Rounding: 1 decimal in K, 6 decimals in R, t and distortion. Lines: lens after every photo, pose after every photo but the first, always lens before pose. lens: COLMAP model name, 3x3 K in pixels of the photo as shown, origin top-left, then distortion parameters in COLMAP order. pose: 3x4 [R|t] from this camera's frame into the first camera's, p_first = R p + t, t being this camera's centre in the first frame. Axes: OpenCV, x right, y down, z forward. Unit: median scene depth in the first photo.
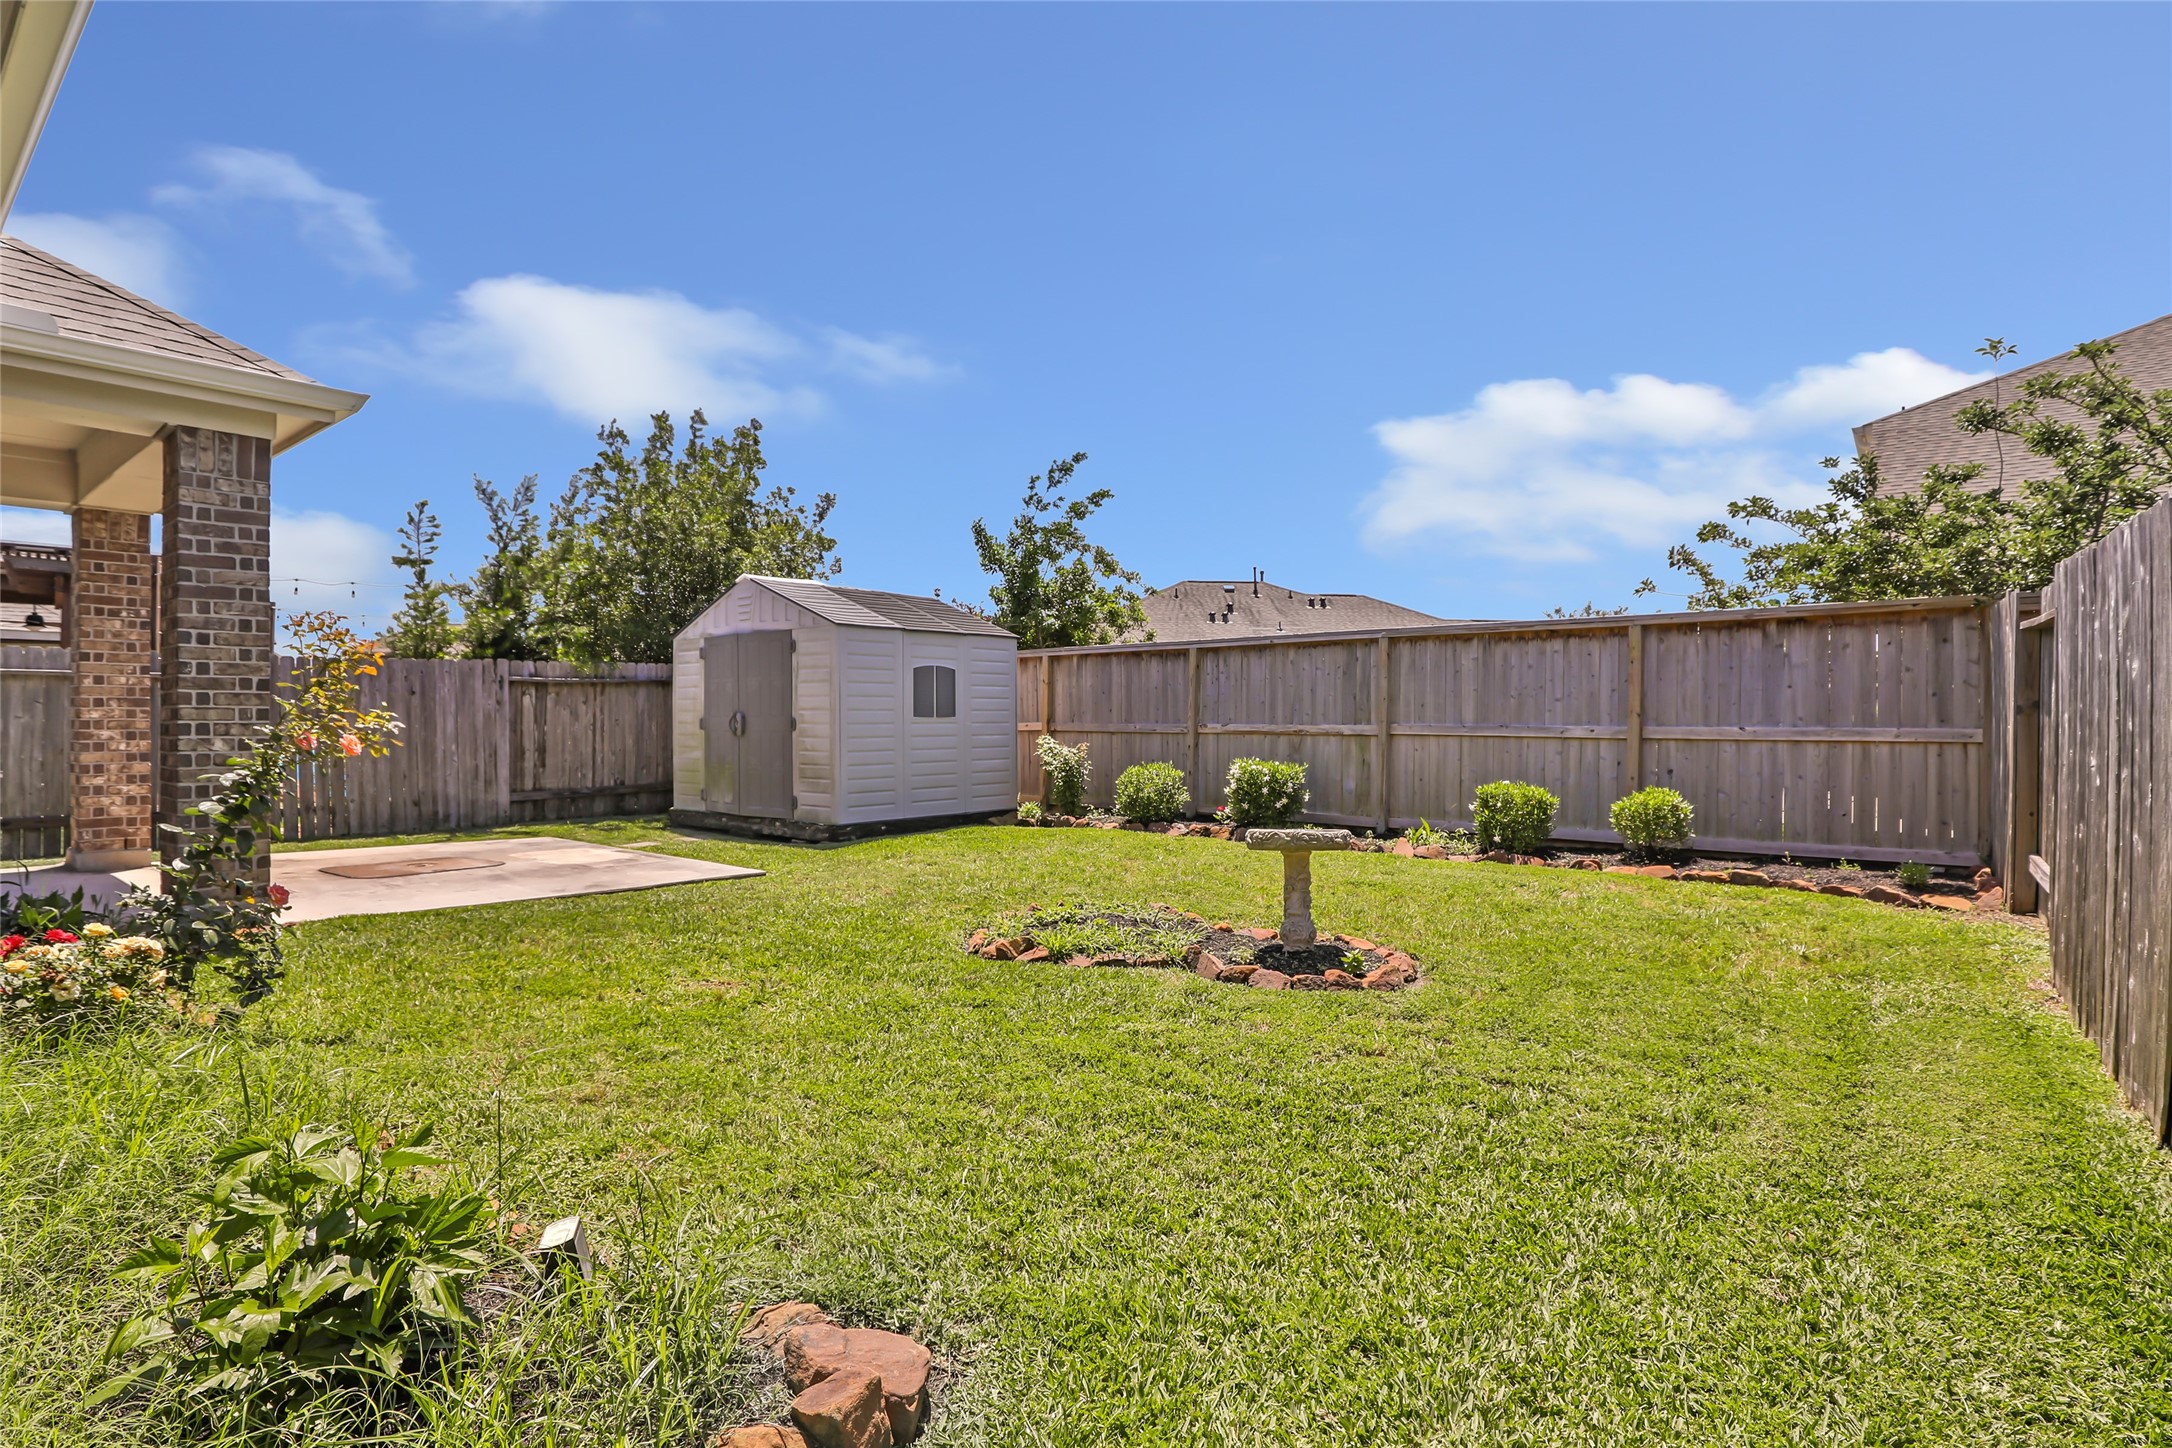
lens RADIAL K [[1087.3, 0, 1093.7], [0, 1087.3, 718.6], [0, 0, 1]] dist [-0.023925, 0.001848]
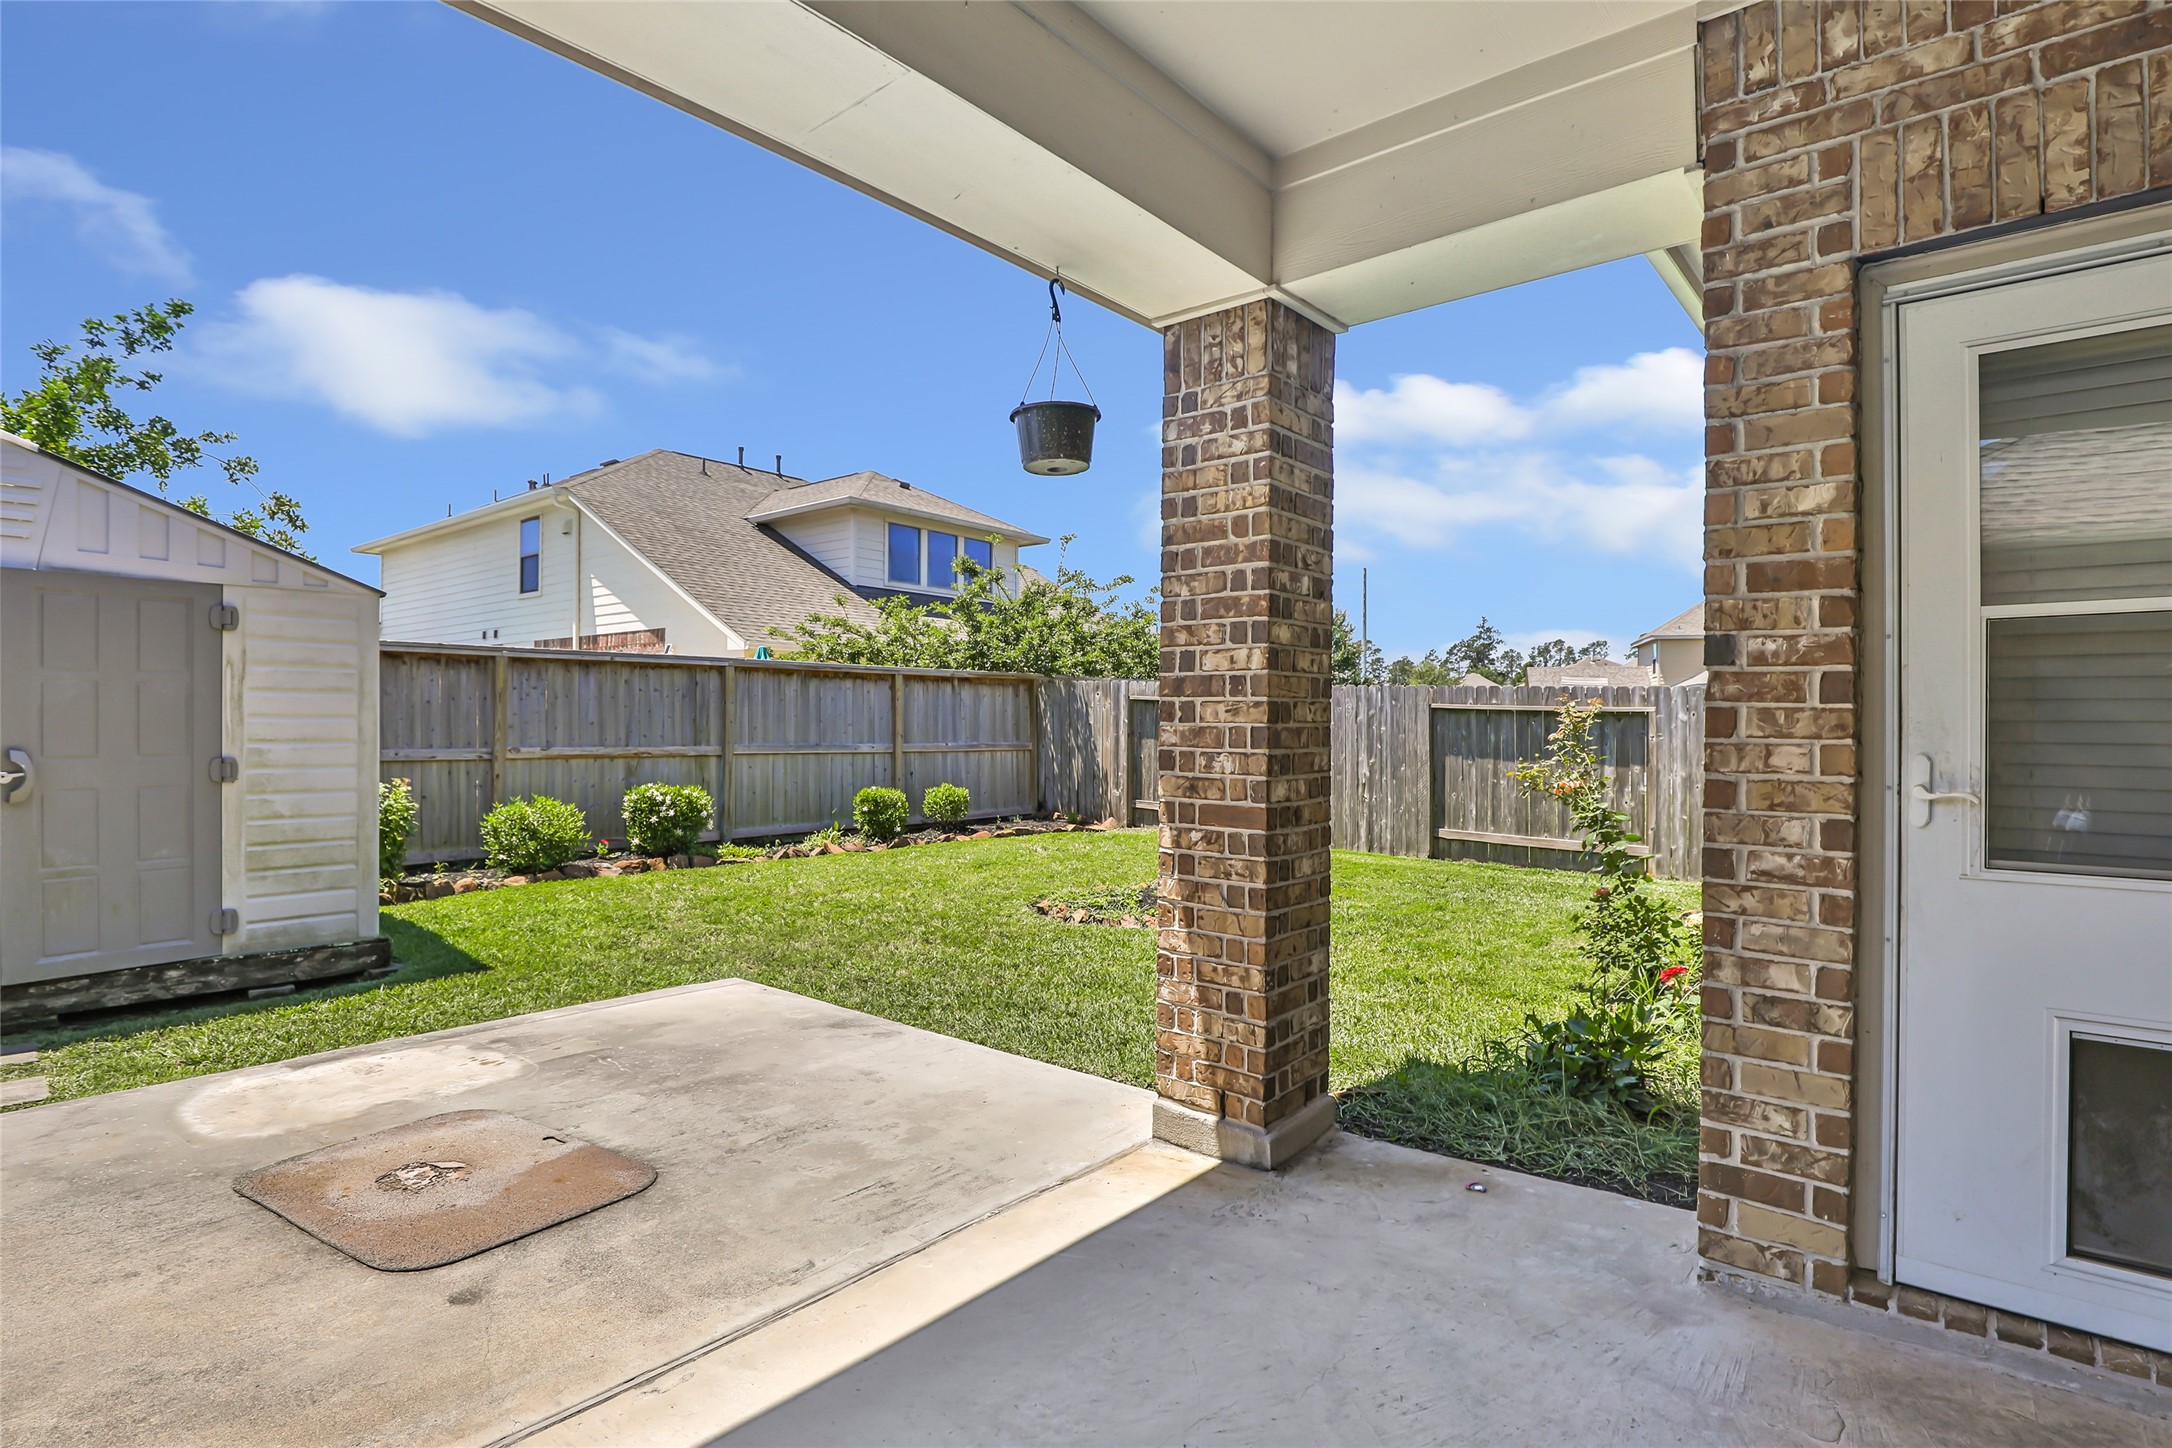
lens RADIAL K [[1087.3, 0, 1097.6], [0, 1087.3, 725.7], [0, 0, 1]] dist [-0.023925, 0.001848]
pose [[-0.002070, -0.005247, 0.999984, -0.770338], [-0.007601, 0.999957, 0.005231, -0.021165], [-0.999969, -0.007590, -0.002110, 0.581313]]
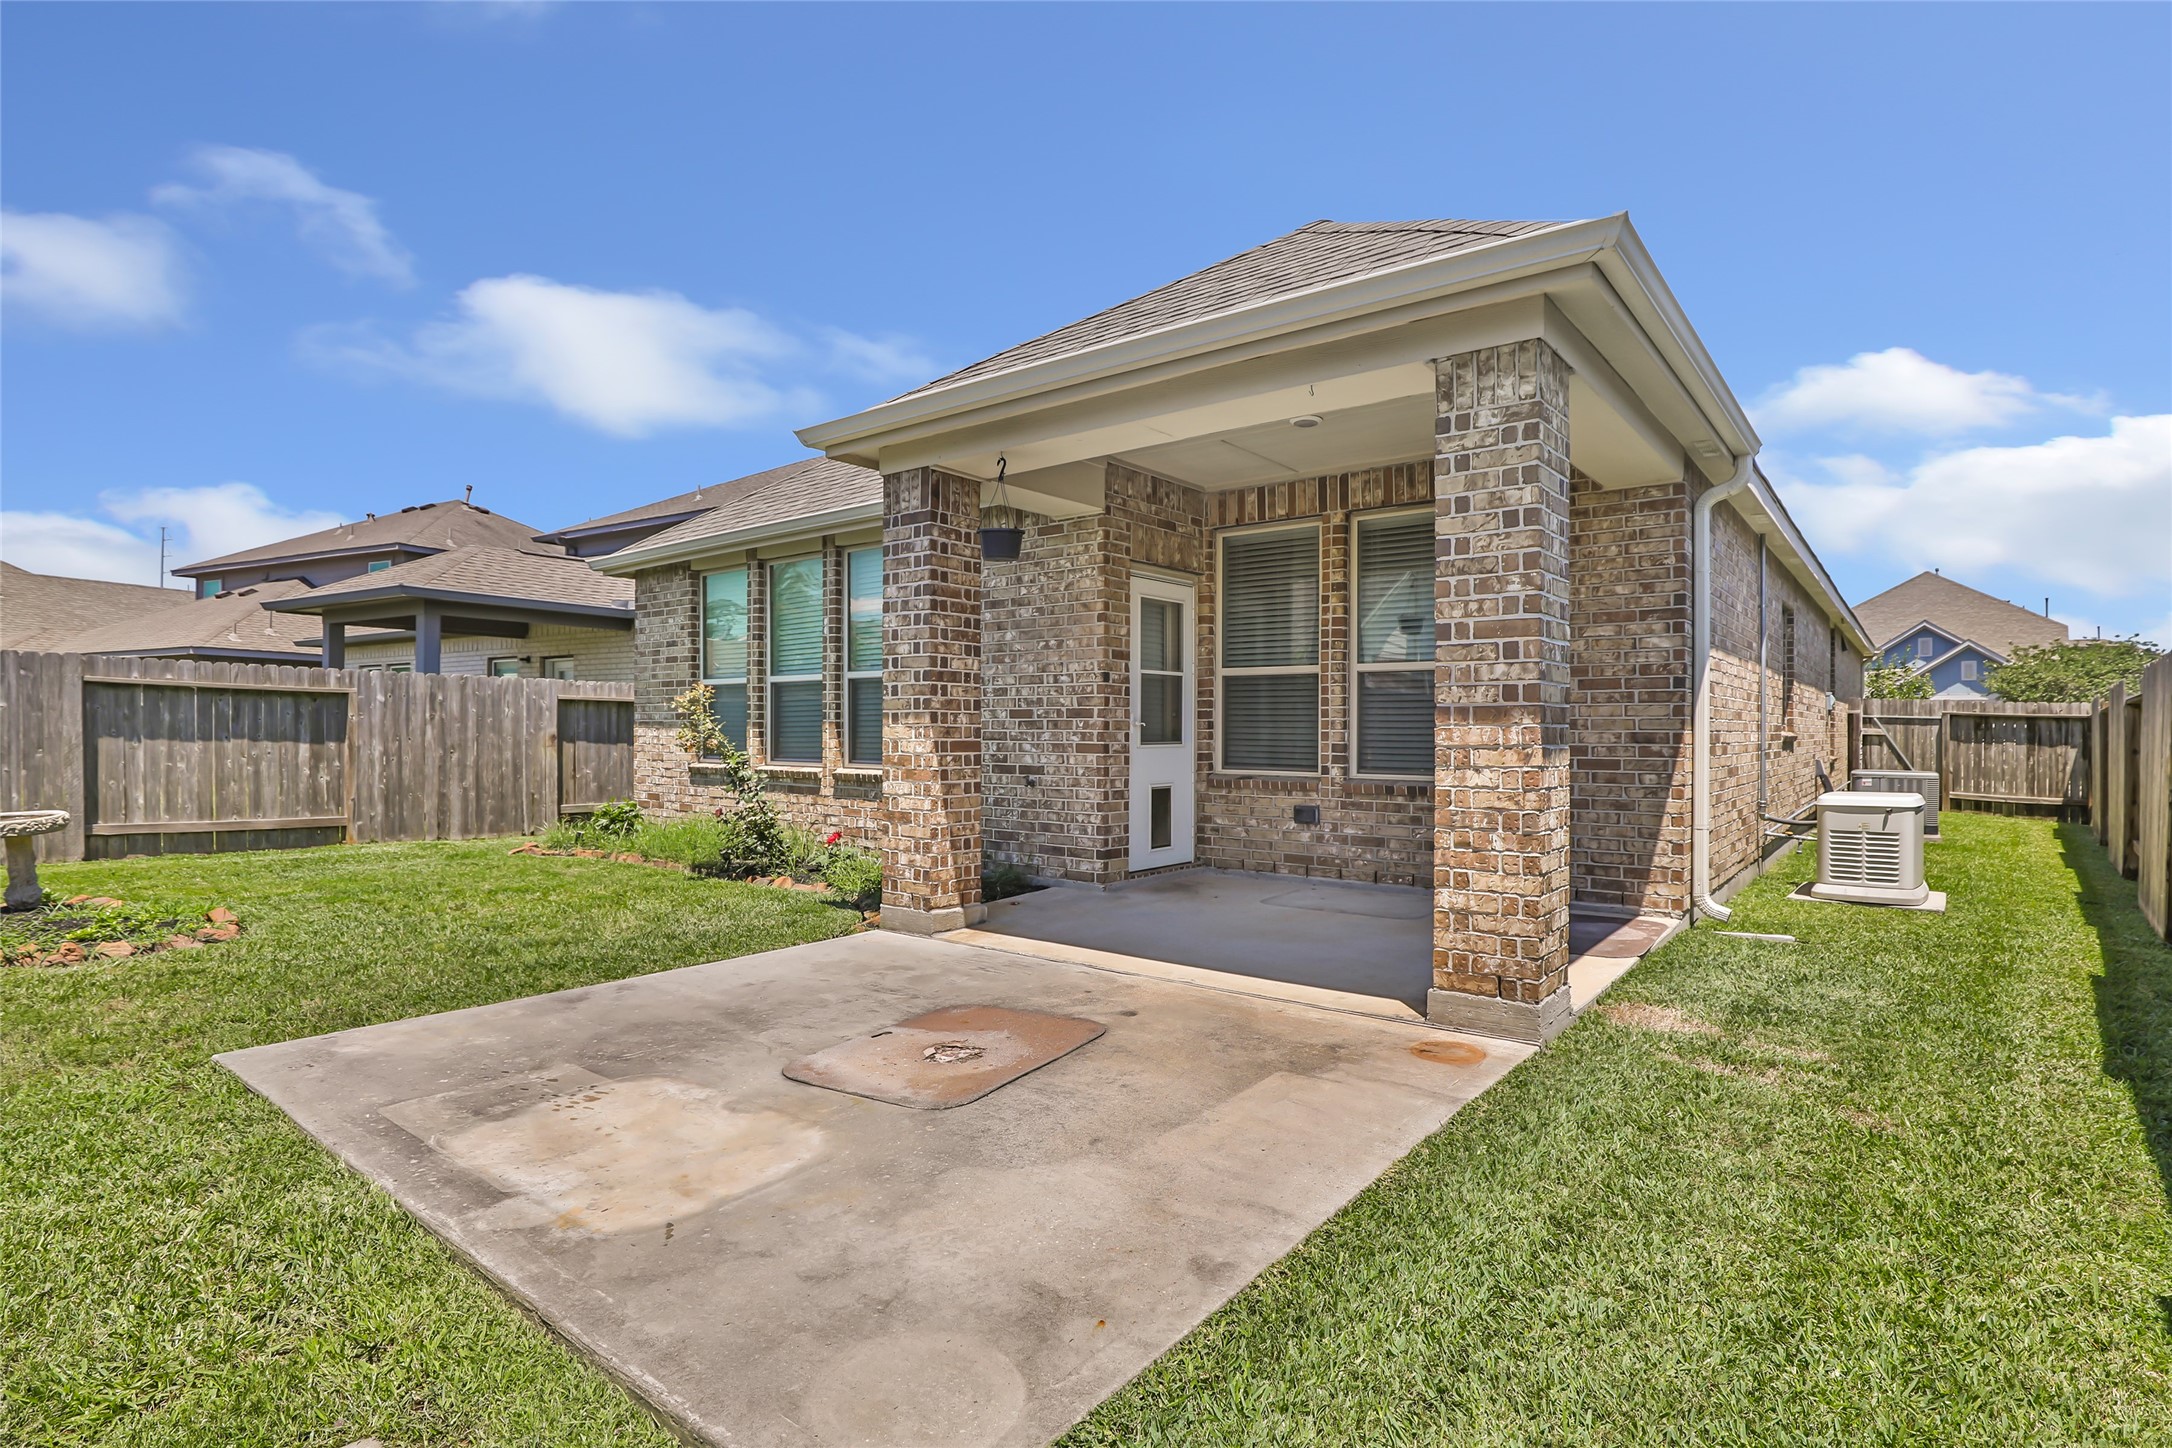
lens RADIAL K [[1087.3, 0, 1072.2], [0, 1087.3, 740.8], [0, 0, 1]] dist [-0.023925, 0.001848]
pose [[-0.999603, -0.009254, -0.026629, -0.509458], [-0.009519, 0.999906, 0.009834, -0.003795], [0.026535, 0.010084, -0.999597, 1.120754]]
